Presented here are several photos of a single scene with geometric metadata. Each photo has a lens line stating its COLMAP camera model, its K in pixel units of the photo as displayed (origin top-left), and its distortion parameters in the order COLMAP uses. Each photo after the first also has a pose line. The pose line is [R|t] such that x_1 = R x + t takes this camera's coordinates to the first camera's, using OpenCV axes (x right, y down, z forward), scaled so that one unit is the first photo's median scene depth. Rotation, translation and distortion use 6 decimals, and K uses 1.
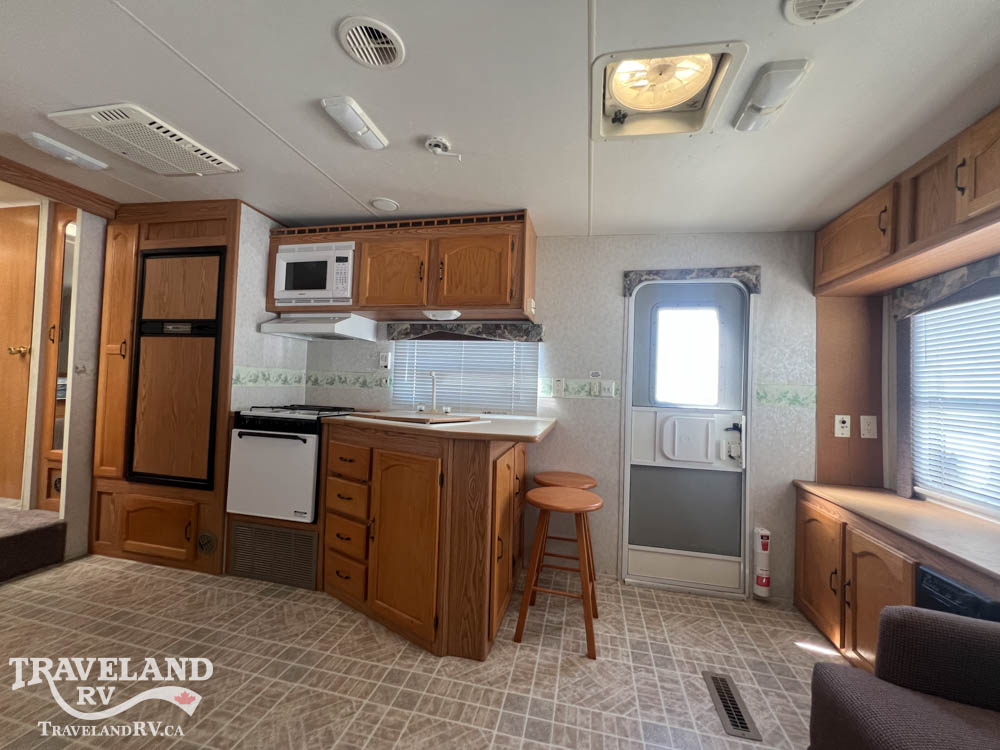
lens RADIAL K [[401.2, 0, 498.2], [0, 401.2, 375.1], [0, 0, 1]] dist [-0.004424, 0.001314]
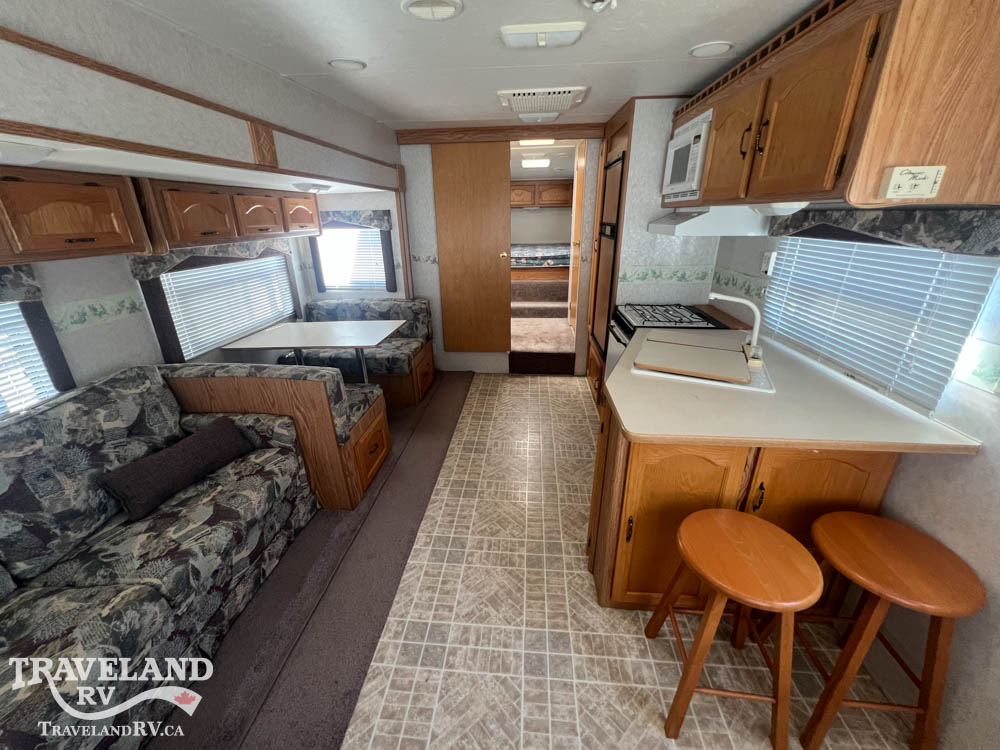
lens RADIAL K [[401.2, 0, 498.2], [0, 401.2, 376.0], [0, 0, 1]] dist [-0.004424, 0.001314]
pose [[0.143900, 0.334864, -0.931214, 0.502377], [0.045859, 0.937740, 0.344297, -0.146749], [0.988529, -0.092249, 0.119584, 0.496395]]
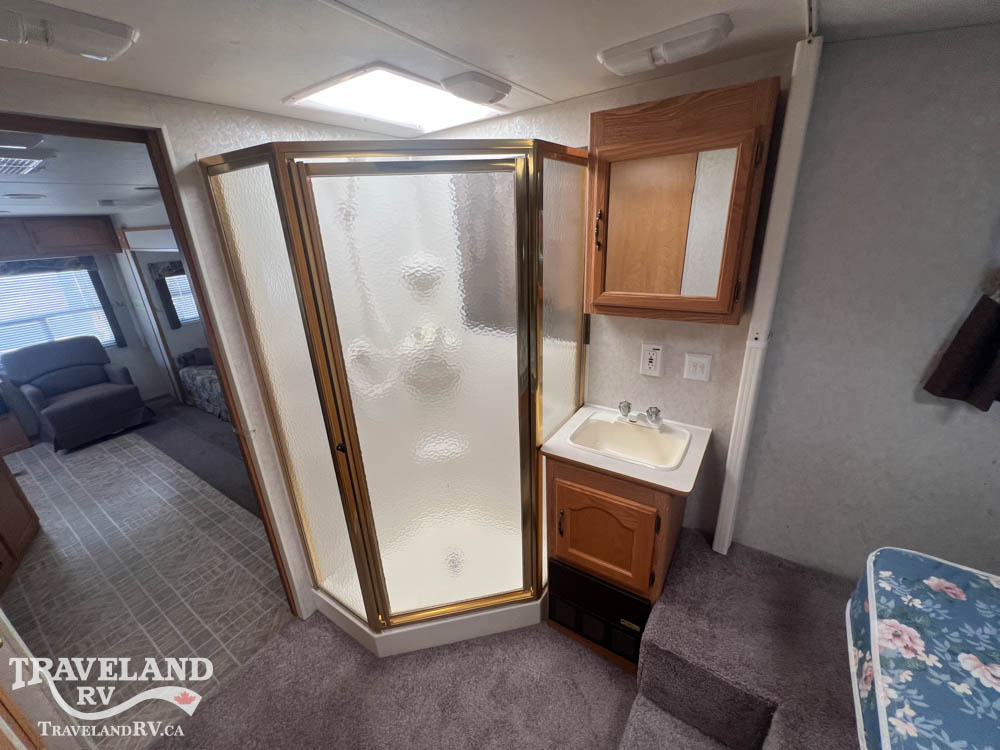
lens RADIAL K [[401.2, 0, 496.8], [0, 401.2, 374.5], [0, 0, 1]] dist [-0.004424, 0.001314]
pose [[-0.937304, -0.123720, 0.325814, -1.789939], [-0.001193, 0.936002, 0.351991, -0.358872], [-0.348511, 0.329534, -0.877466, 1.184954]]
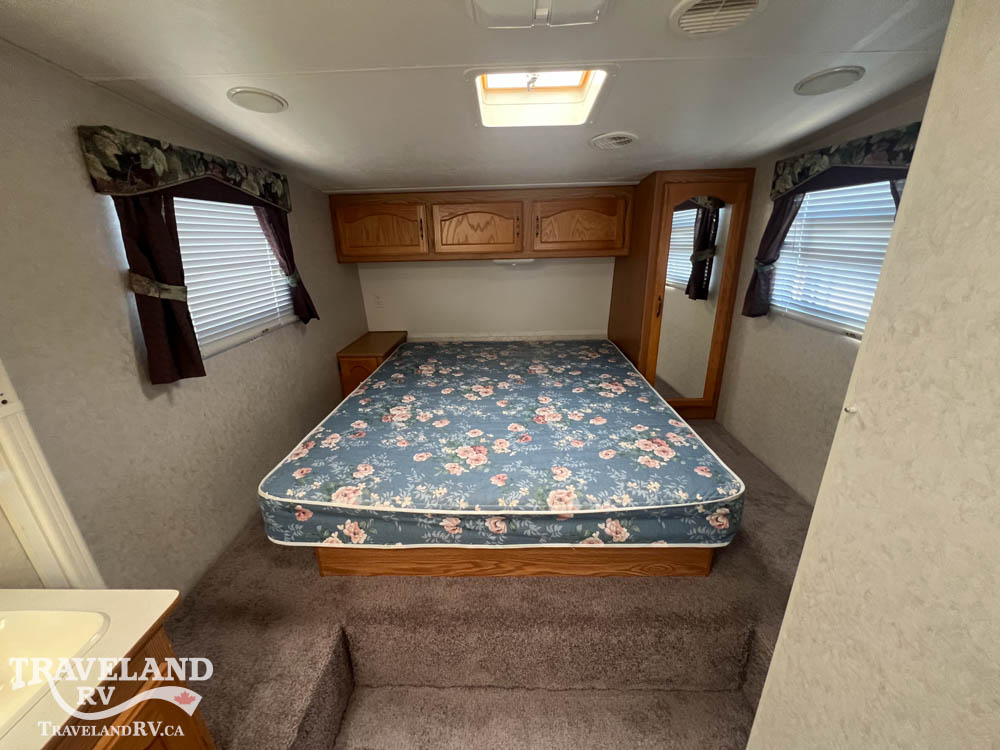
lens RADIAL K [[401.2, 0, 498.7], [0, 401.2, 373.1], [0, 0, 1]] dist [-0.004424, 0.001314]
pose [[0.207088, 0.284612, -0.936008, -1.522244], [0.054183, 0.951943, 0.301445, -0.321193], [0.976821, -0.113141, 0.181715, 0.932429]]
